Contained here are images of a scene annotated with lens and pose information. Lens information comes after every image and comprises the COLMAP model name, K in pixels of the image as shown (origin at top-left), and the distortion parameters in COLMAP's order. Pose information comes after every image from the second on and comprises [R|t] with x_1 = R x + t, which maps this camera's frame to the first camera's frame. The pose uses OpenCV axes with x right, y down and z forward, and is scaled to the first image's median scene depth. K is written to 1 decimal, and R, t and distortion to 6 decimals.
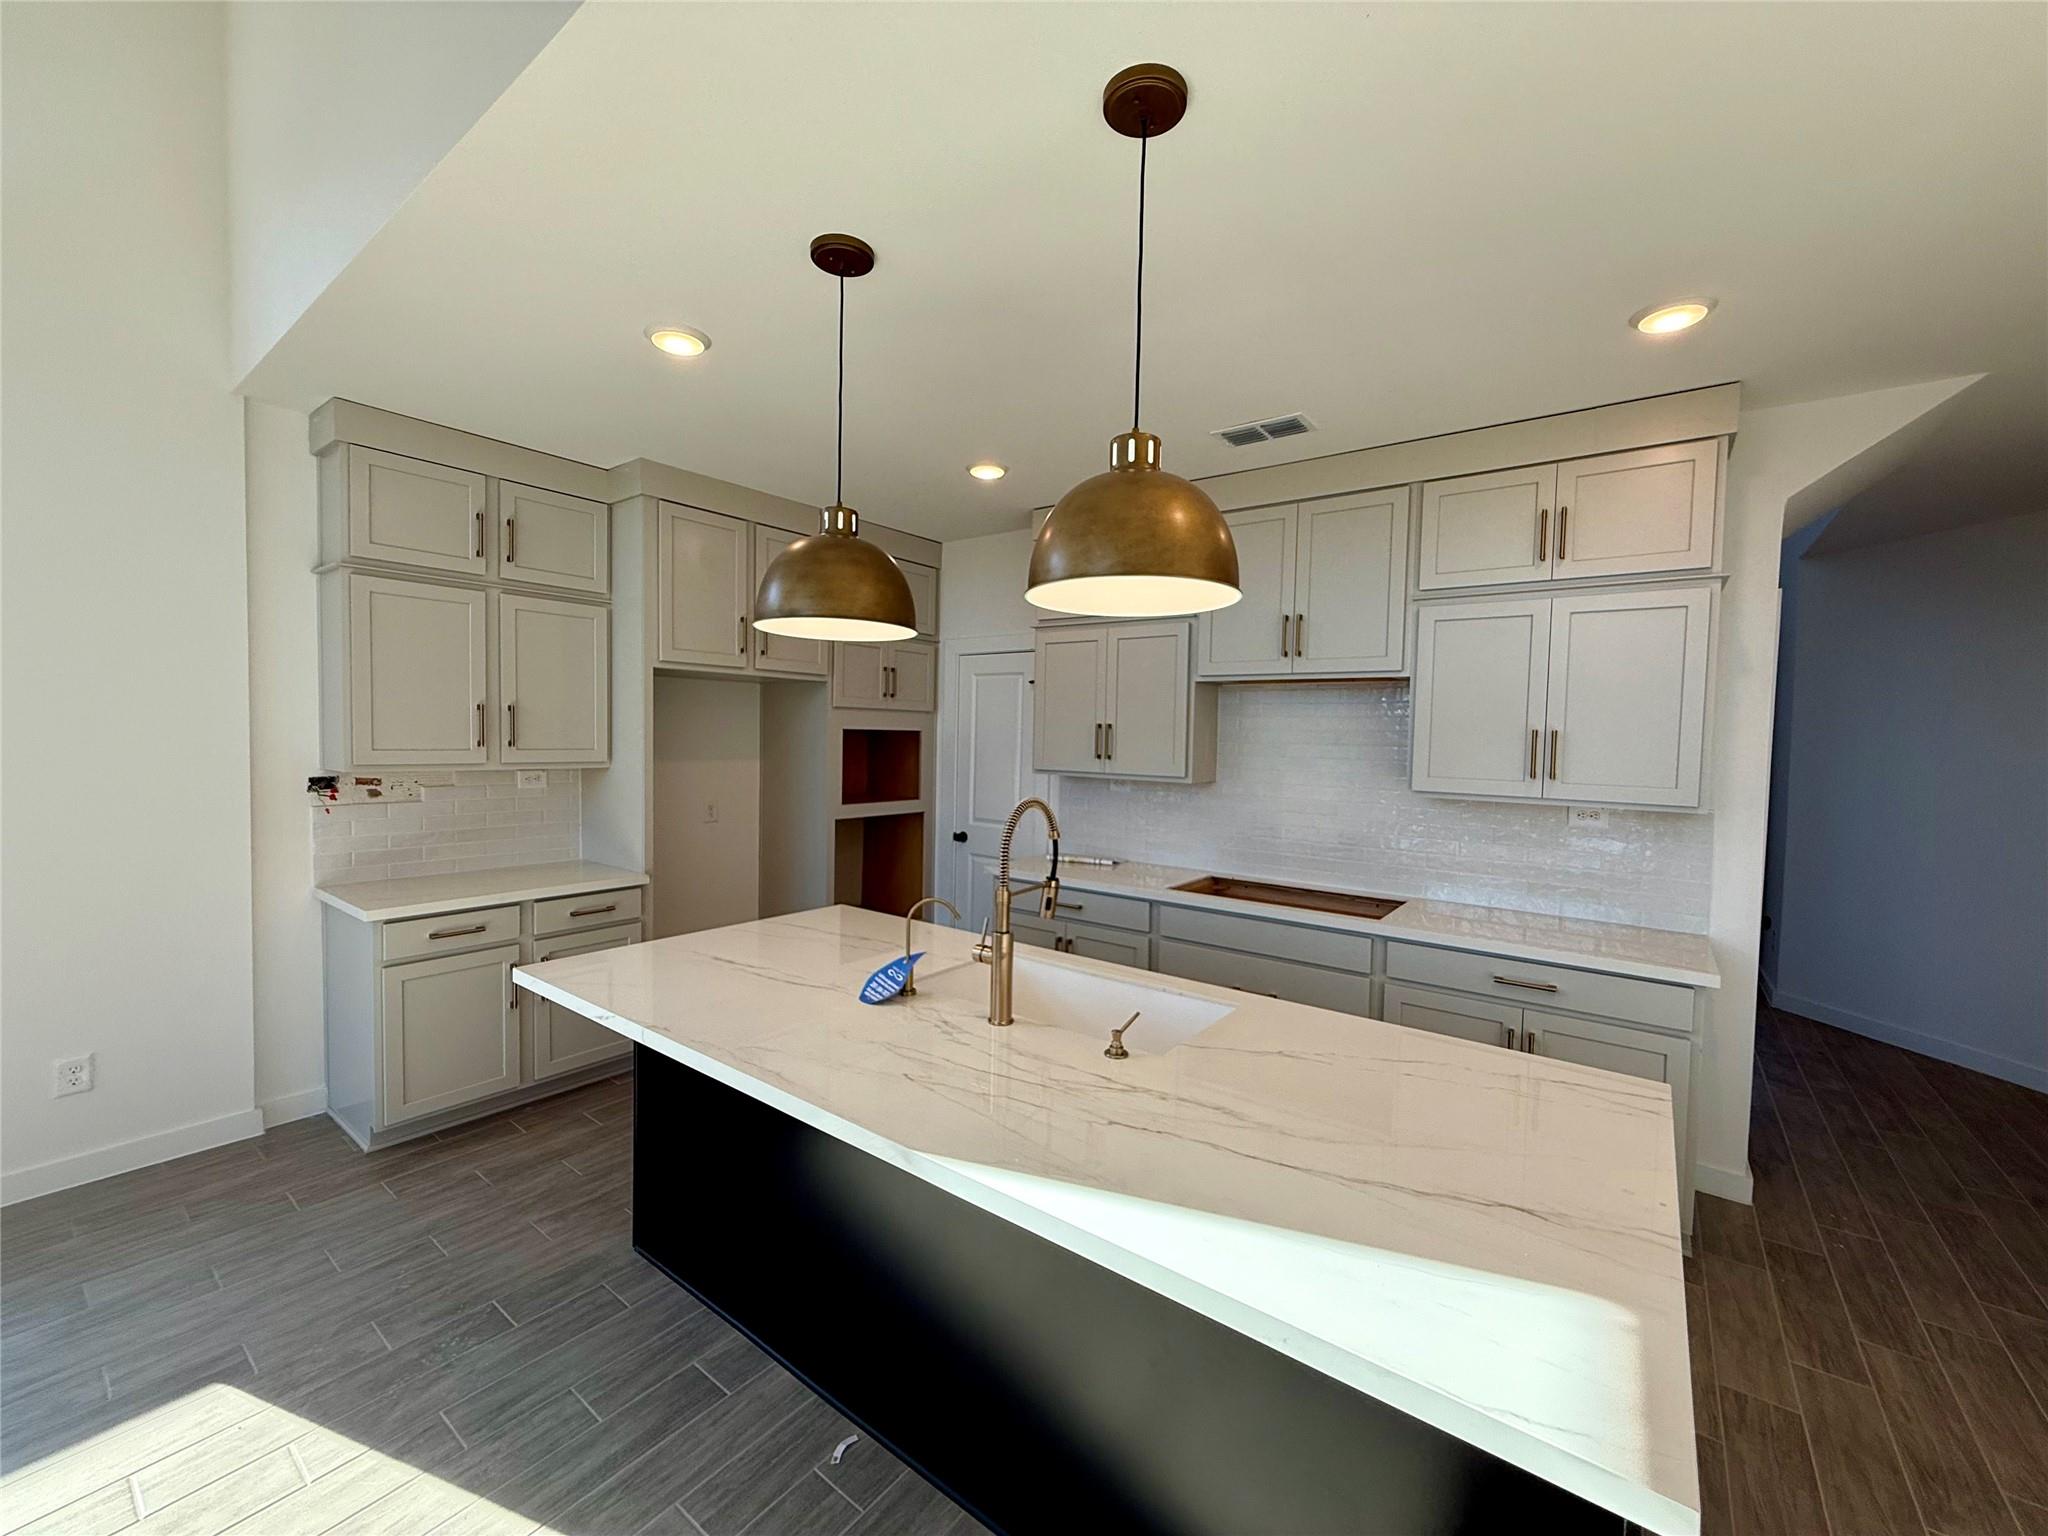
lens RADIAL K [[816.0, 0, 1024.0], [0, 816.0, 768.0], [0, 0, 1]] dist [-0.000829, 0.000012]
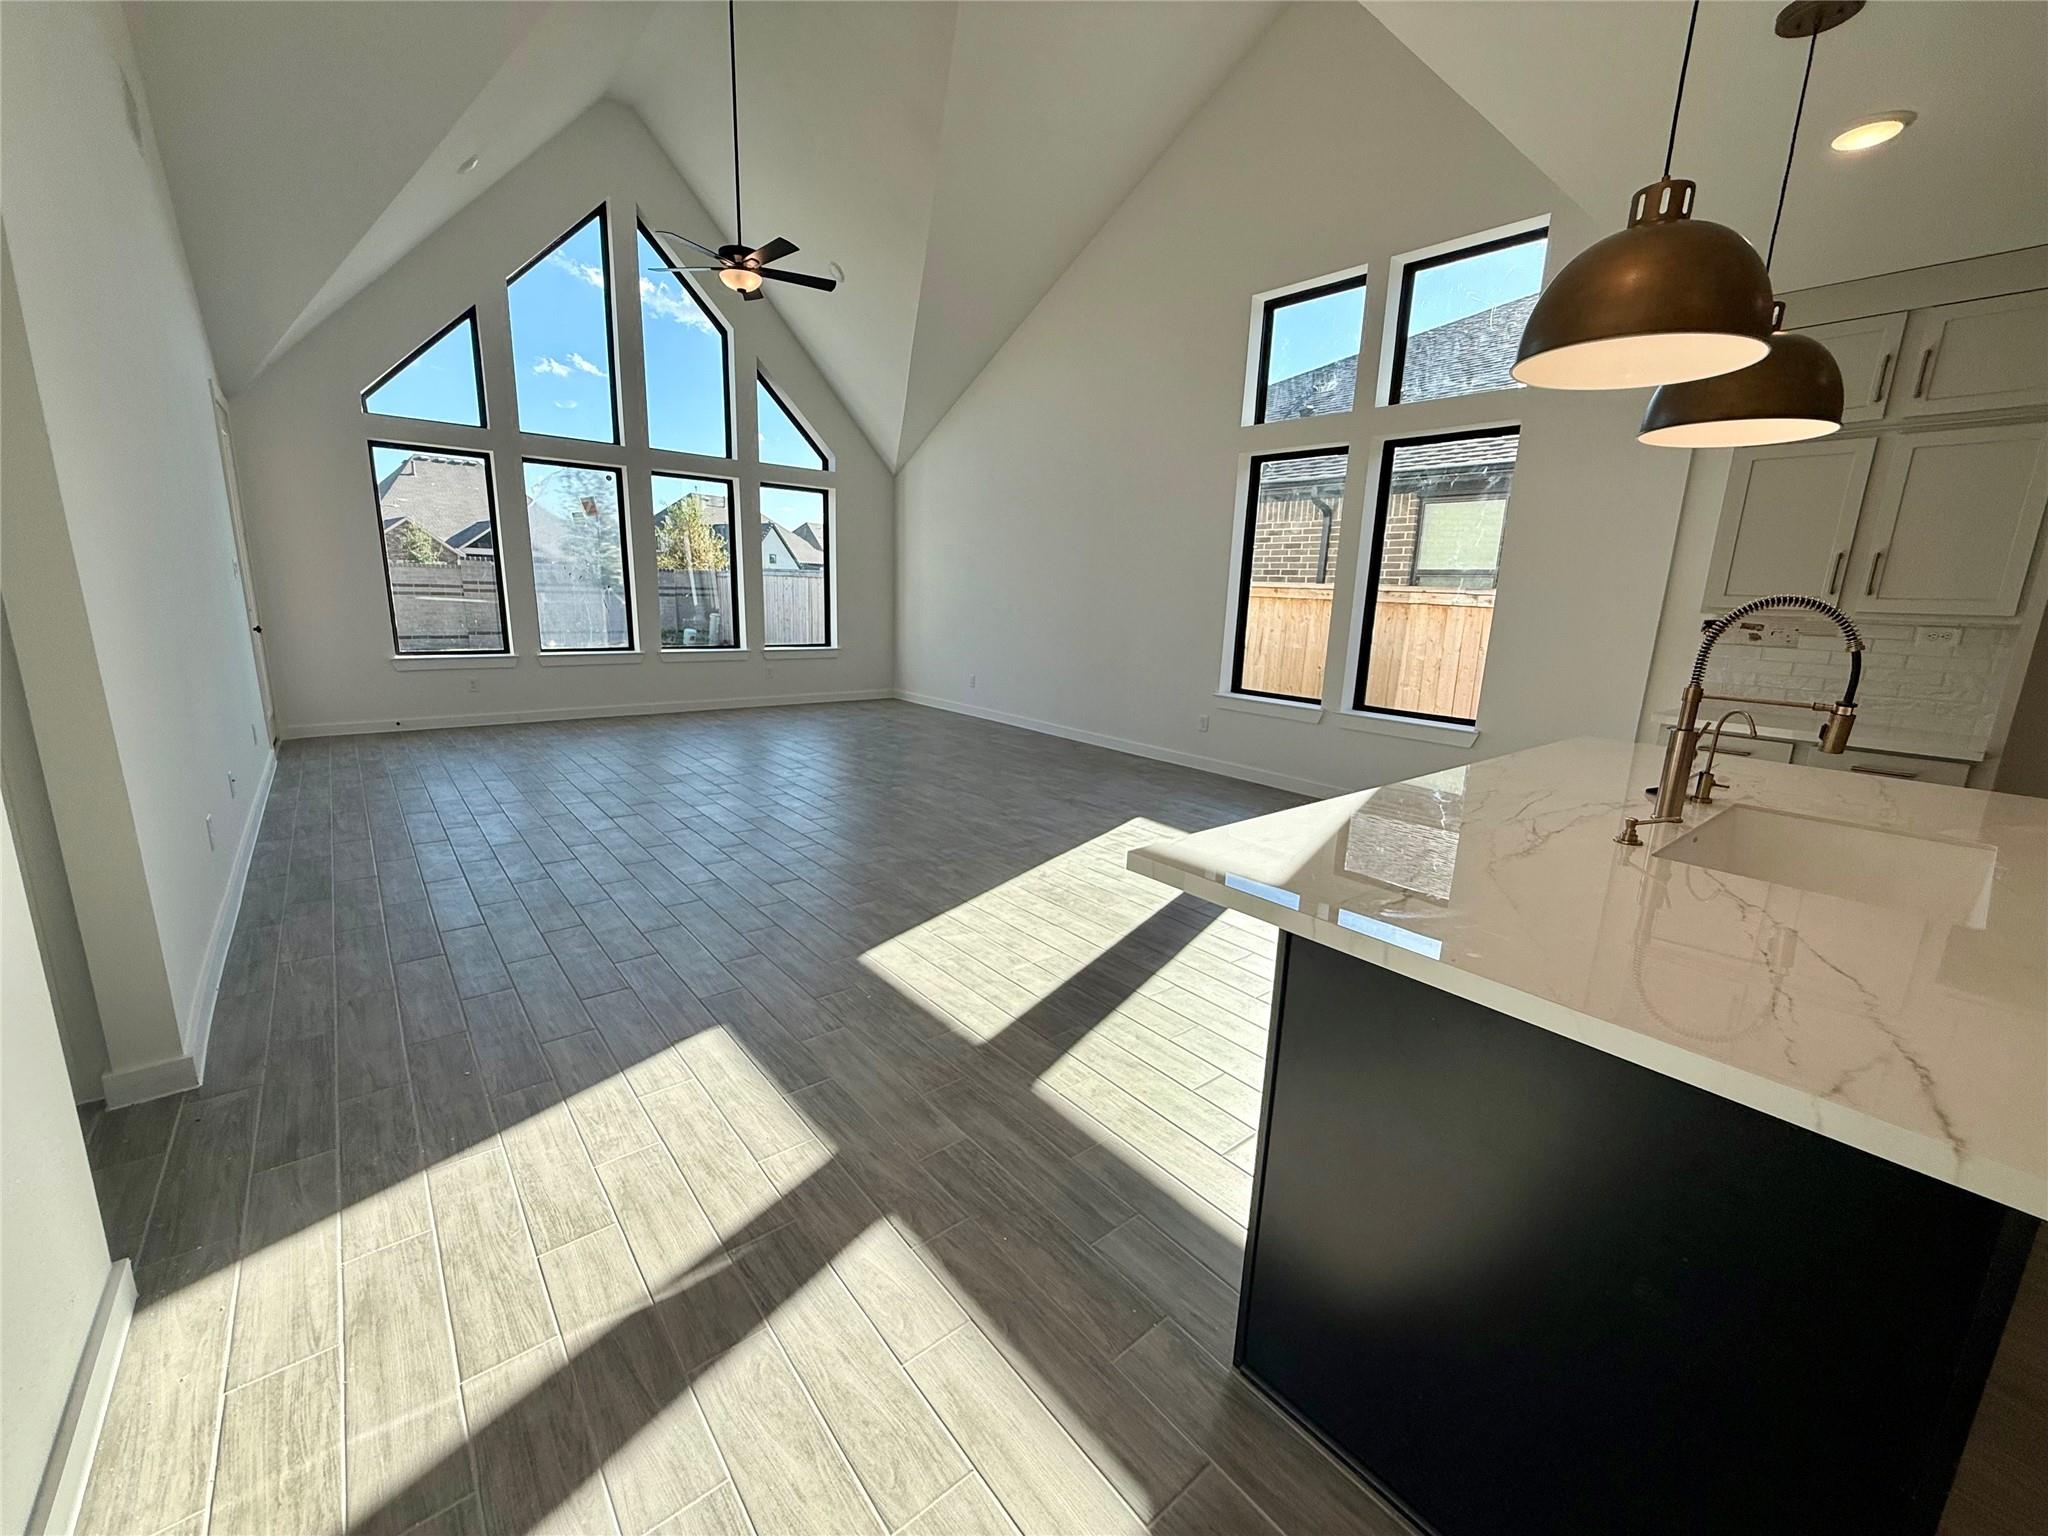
lens RADIAL K [[816.0, 0, 1024.0], [0, 816.0, 768.0], [0, 0, 1]] dist [-0.000829, 0.000012]
pose [[-0.231062, 0.177473, -0.956616, 0.656285], [-0.077547, 0.976735, 0.199937, 0.066747], [0.969844, 0.120381, -0.211924, 0.262668]]
